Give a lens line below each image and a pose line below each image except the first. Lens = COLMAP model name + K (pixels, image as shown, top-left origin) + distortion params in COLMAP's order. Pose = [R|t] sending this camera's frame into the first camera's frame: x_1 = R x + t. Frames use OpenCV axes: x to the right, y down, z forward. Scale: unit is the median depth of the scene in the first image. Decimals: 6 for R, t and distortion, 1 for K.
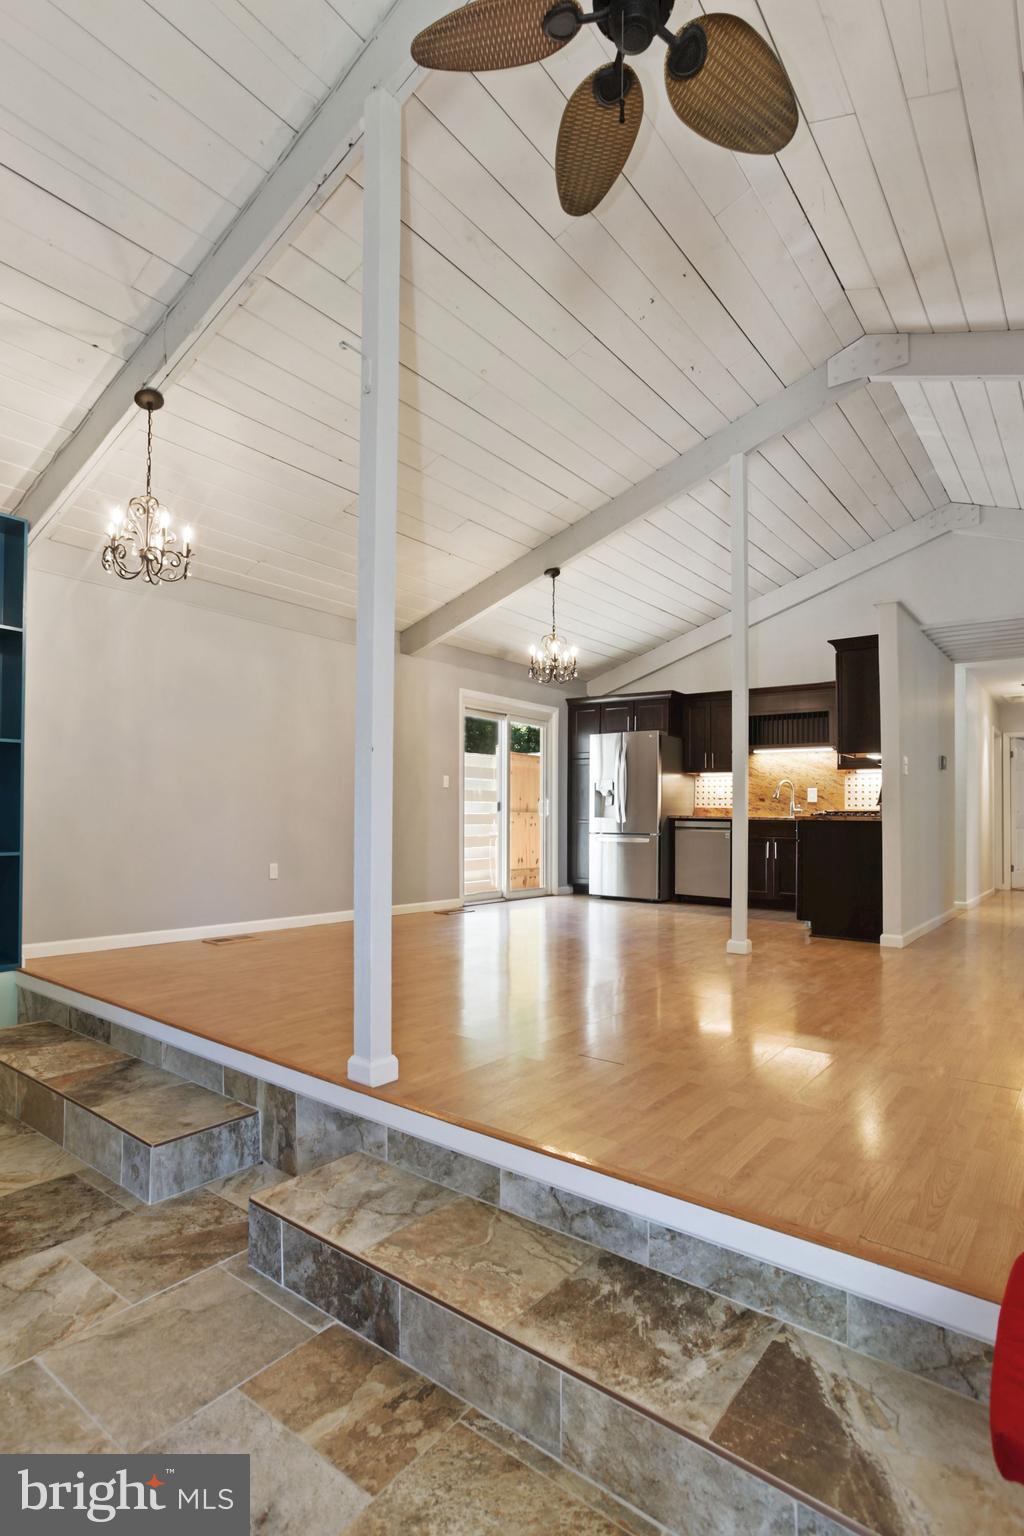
lens RADIAL K [[761.1, 0, 501.6], [0, 761.1, 771.7], [0, 0, 1]] dist [-0.040524, 0.026242]
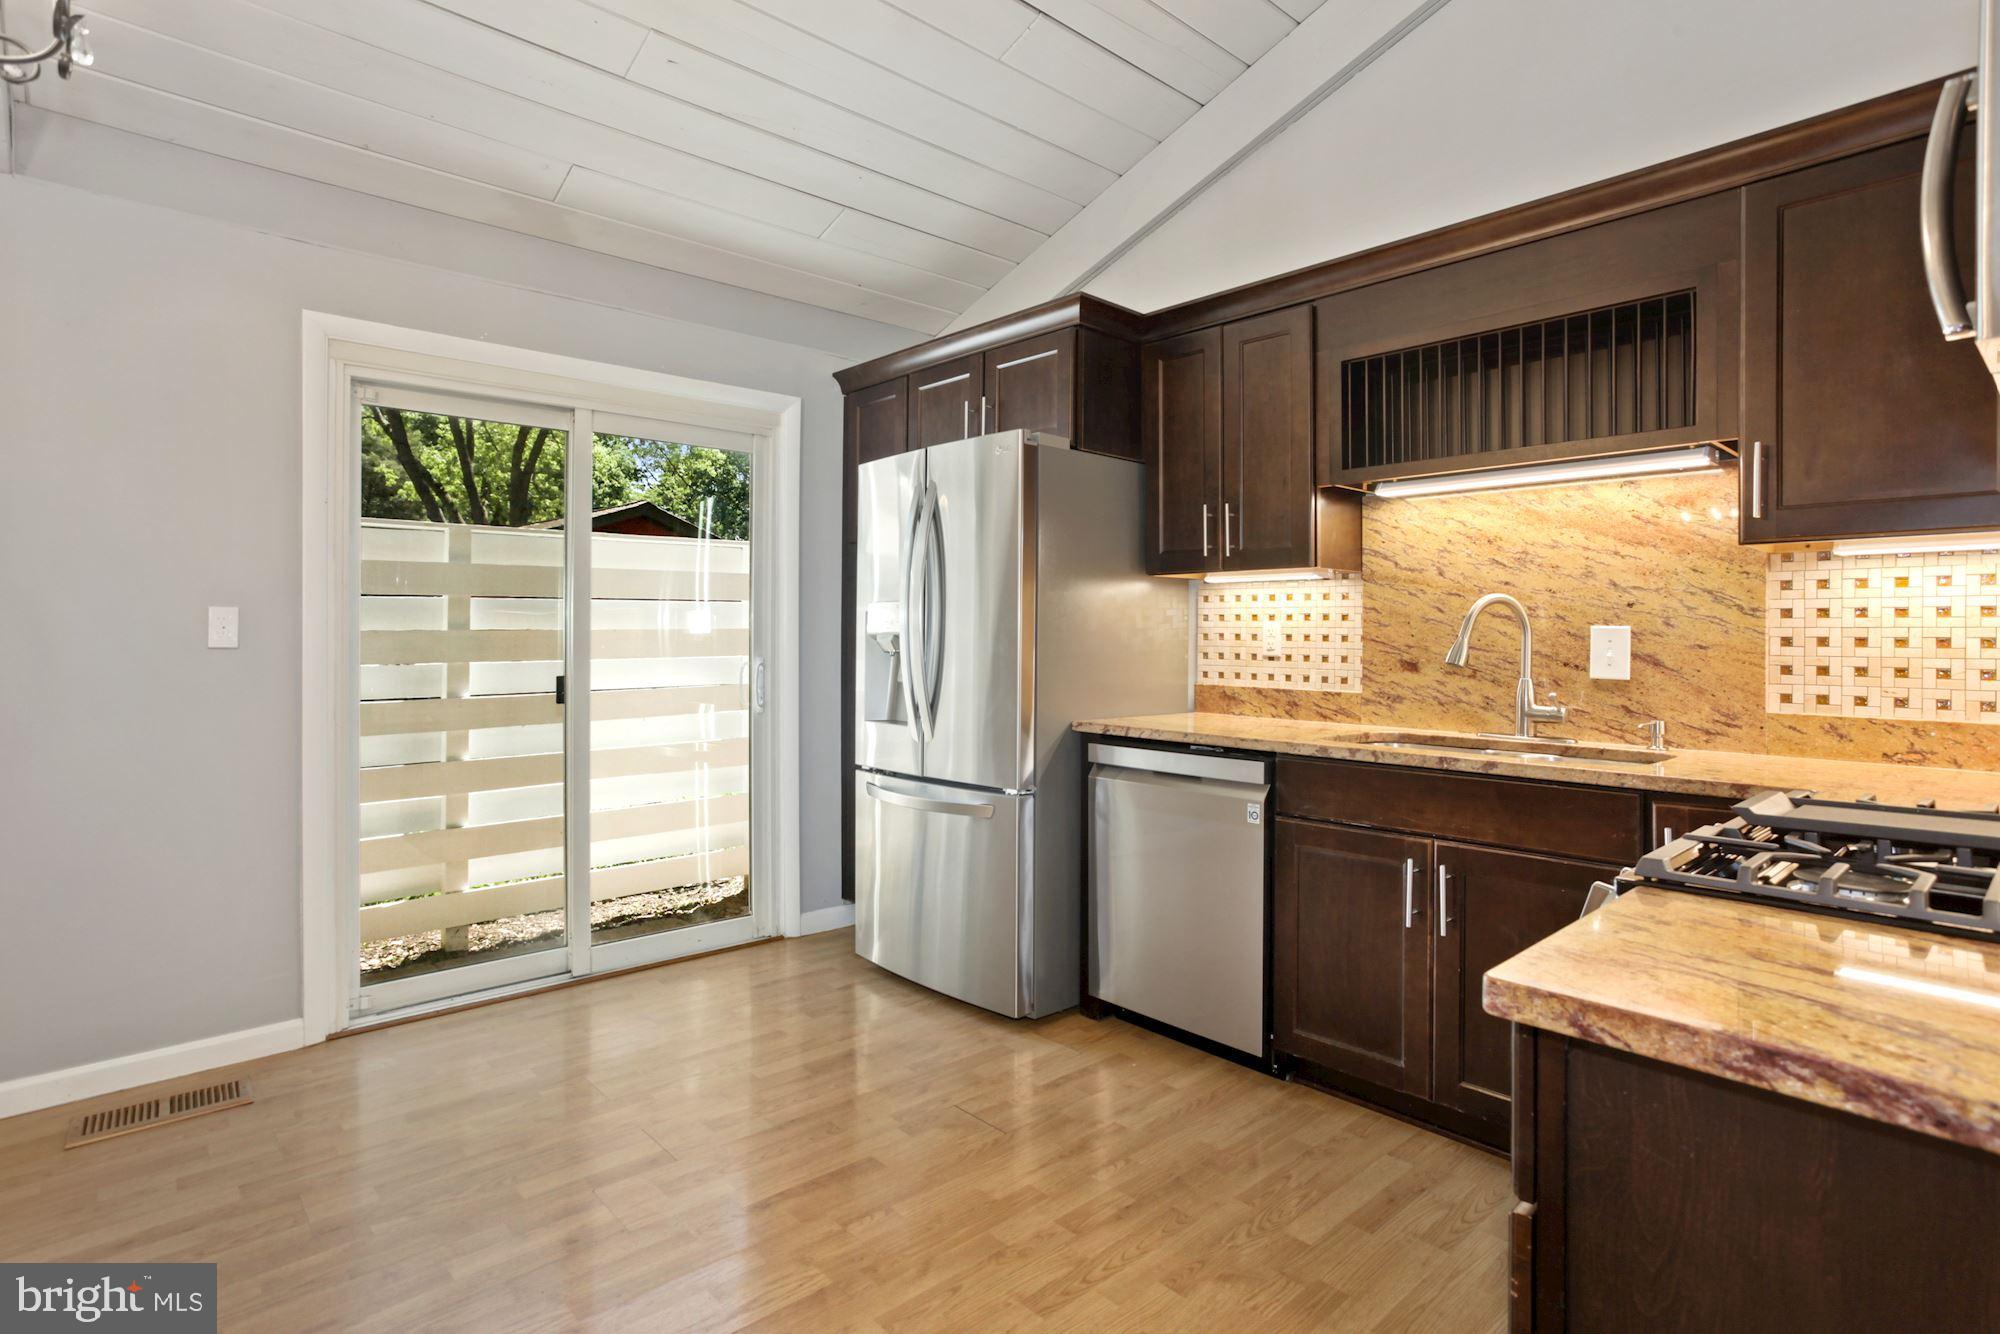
lens RADIAL K [[991.0, 0, 991.1], [0, 991.0, 647.5], [0, 0, 1]] dist [-0.040524, 0.026242]
pose [[0.989852, -0.014718, -0.141338, 0.497541], [0.024214, 0.997546, 0.065701, 0.006243], [0.140025, -0.068456, 0.987779, 1.276229]]
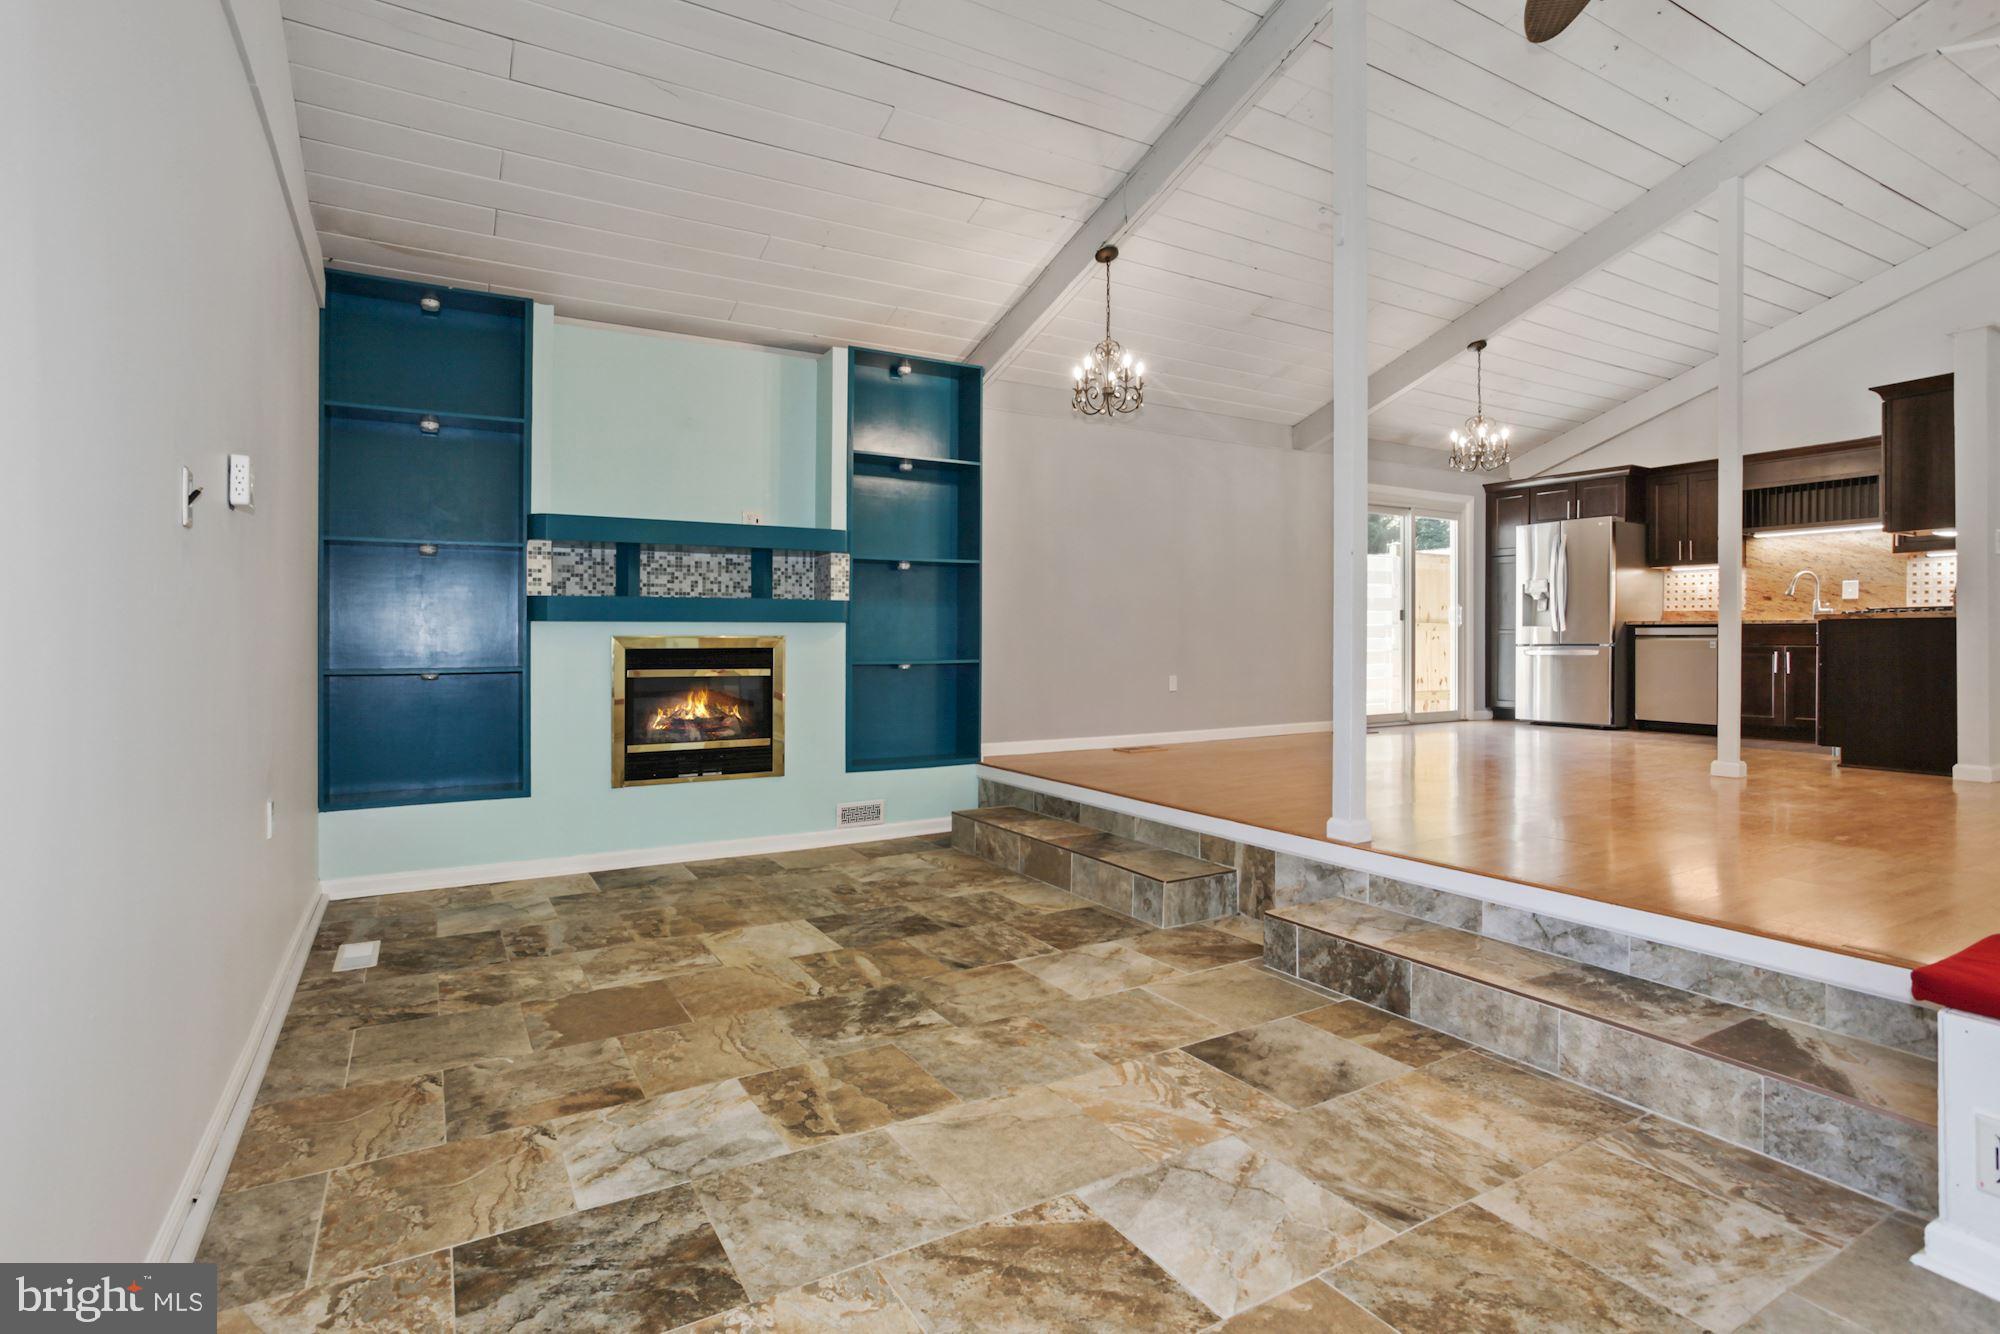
lens RADIAL K [[991.0, 0, 974.9], [0, 991.0, 653.7], [0, 0, 1]] dist [-0.040524, 0.026242]
pose [[0.935506, -0.016005, -0.352948, -0.114701], [0.039269, 0.997494, 0.058849, 0.007057], [0.351121, -0.068914, 0.933790, -0.405343]]
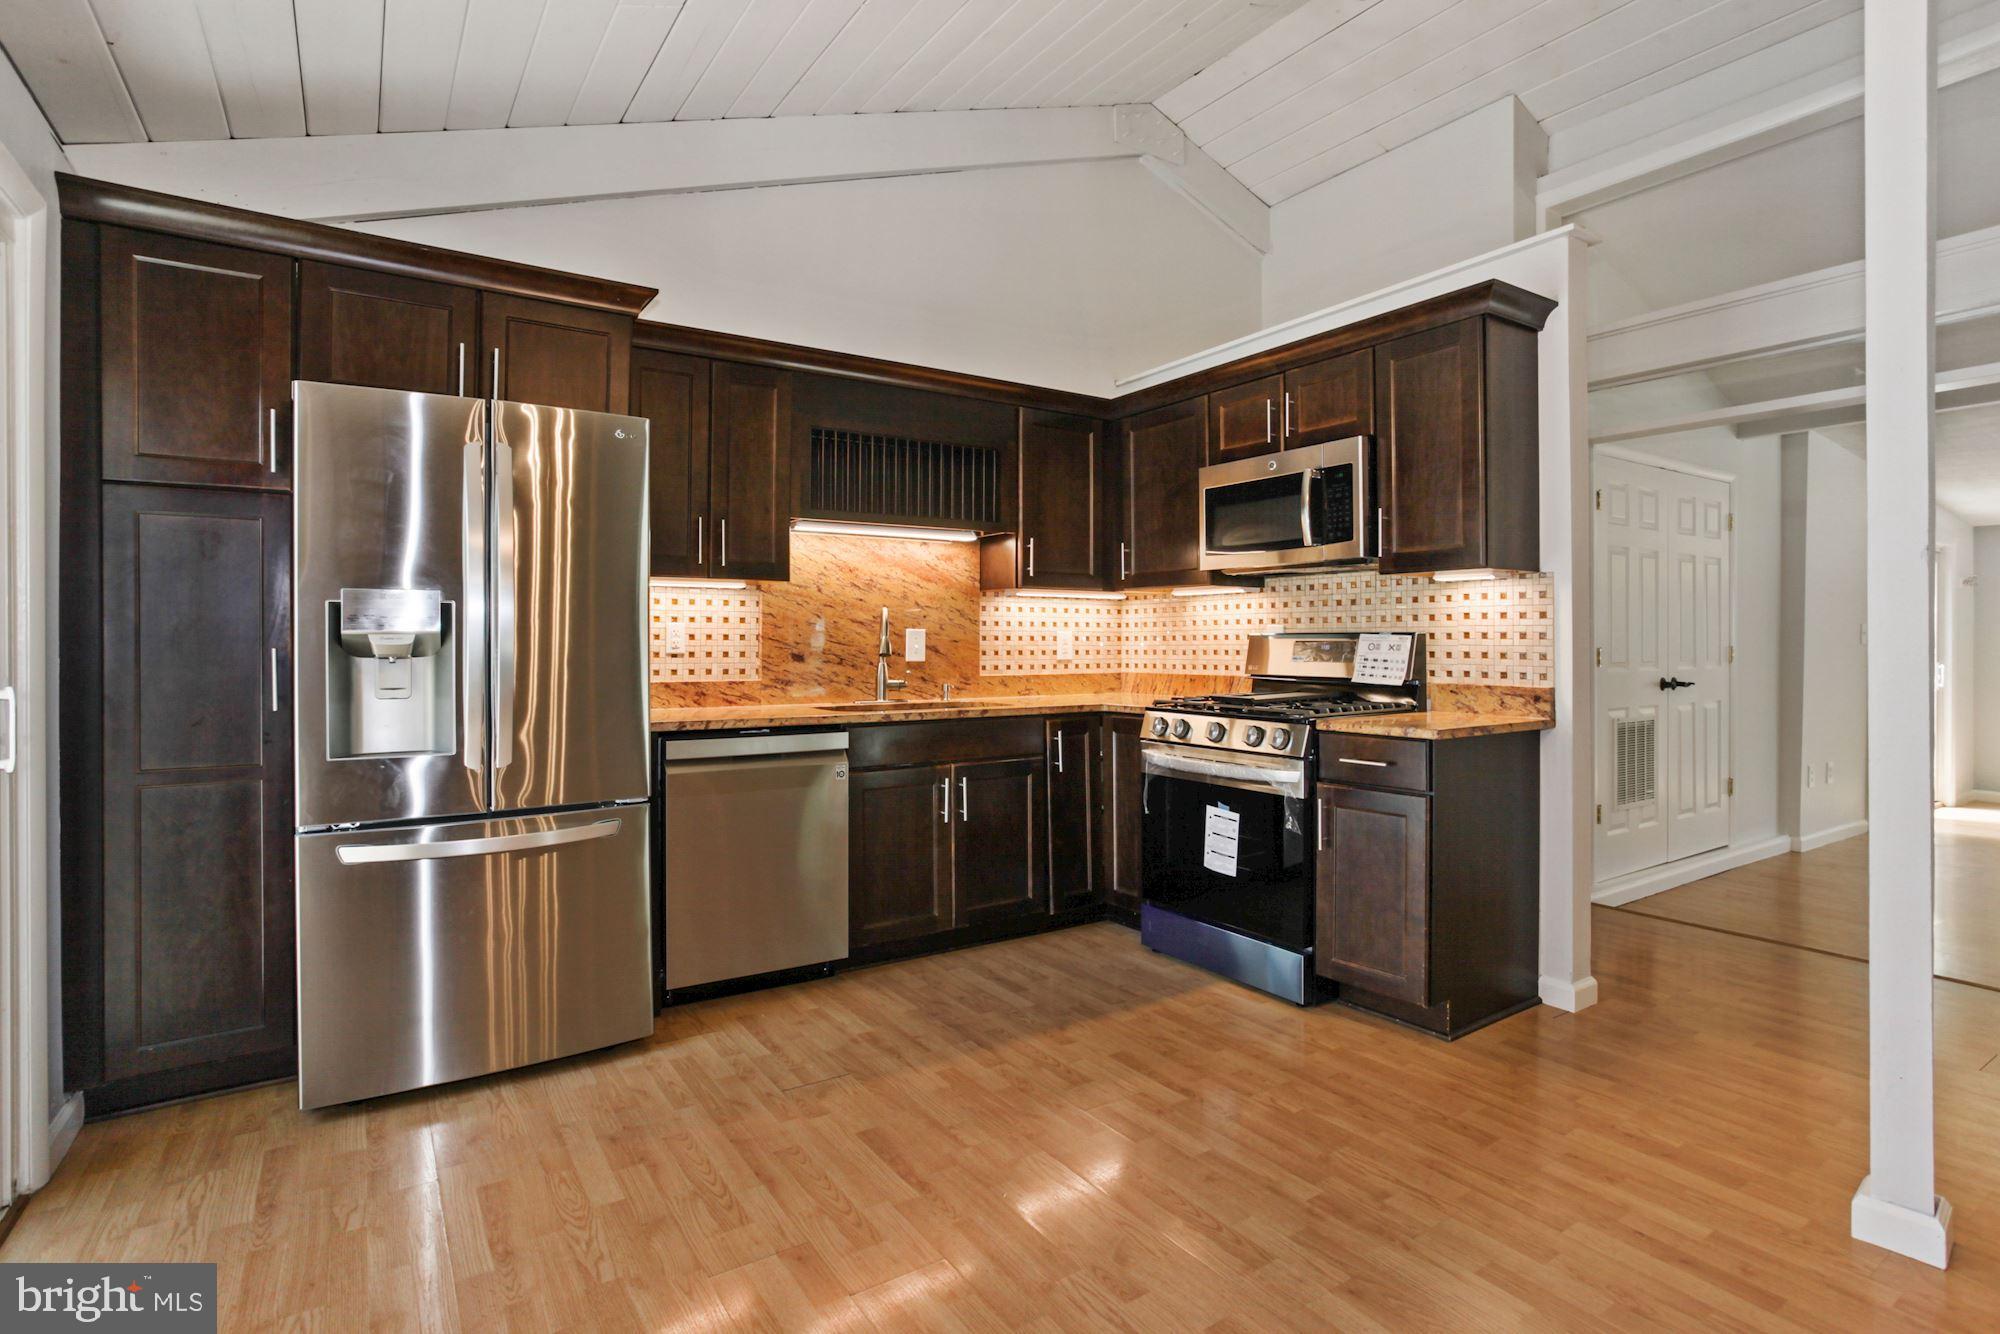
lens RADIAL K [[991.0, 0, 980.5], [0, 991.0, 662.3], [0, 0, 1]] dist [-0.040524, 0.026242]
pose [[0.303121, -0.042109, 0.952021, -0.189358], [-0.048624, 0.997038, 0.059582, 0.012663], [-0.951711, -0.064352, 0.300176, 1.576411]]
